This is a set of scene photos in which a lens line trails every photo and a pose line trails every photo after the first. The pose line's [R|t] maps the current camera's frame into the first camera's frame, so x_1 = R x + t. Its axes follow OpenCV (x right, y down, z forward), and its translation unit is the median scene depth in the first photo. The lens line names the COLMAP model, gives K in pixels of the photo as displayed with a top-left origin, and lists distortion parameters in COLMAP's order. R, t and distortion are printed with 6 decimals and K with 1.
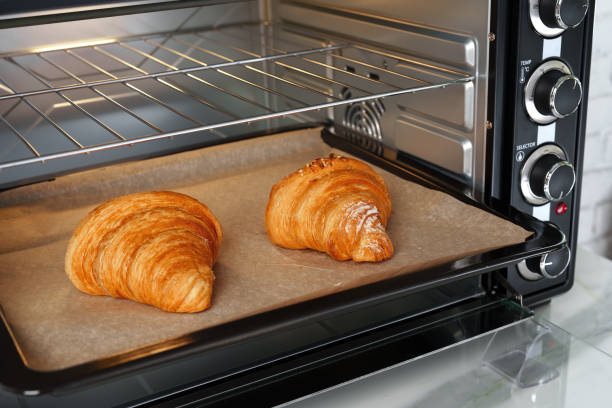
lens RADIAL K [[883.4, 0, 306.0], [0, 883.4, 204.0], [0, 0, 1]] dist [-0.020698, -0.015115]
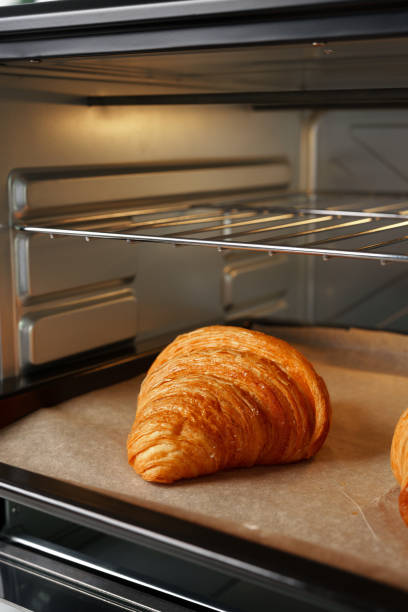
lens RADIAL K [[883.4, 0, 204.0], [0, 883.4, 306.0], [0, 0, 1]] dist [-0.020698, -0.015115]
pose [[0.445348, 0.207623, -0.870952, 0.489080], [-0.329047, 0.942624, 0.056455, -0.067600], [0.832702, 0.261442, 0.488113, 0.637552]]
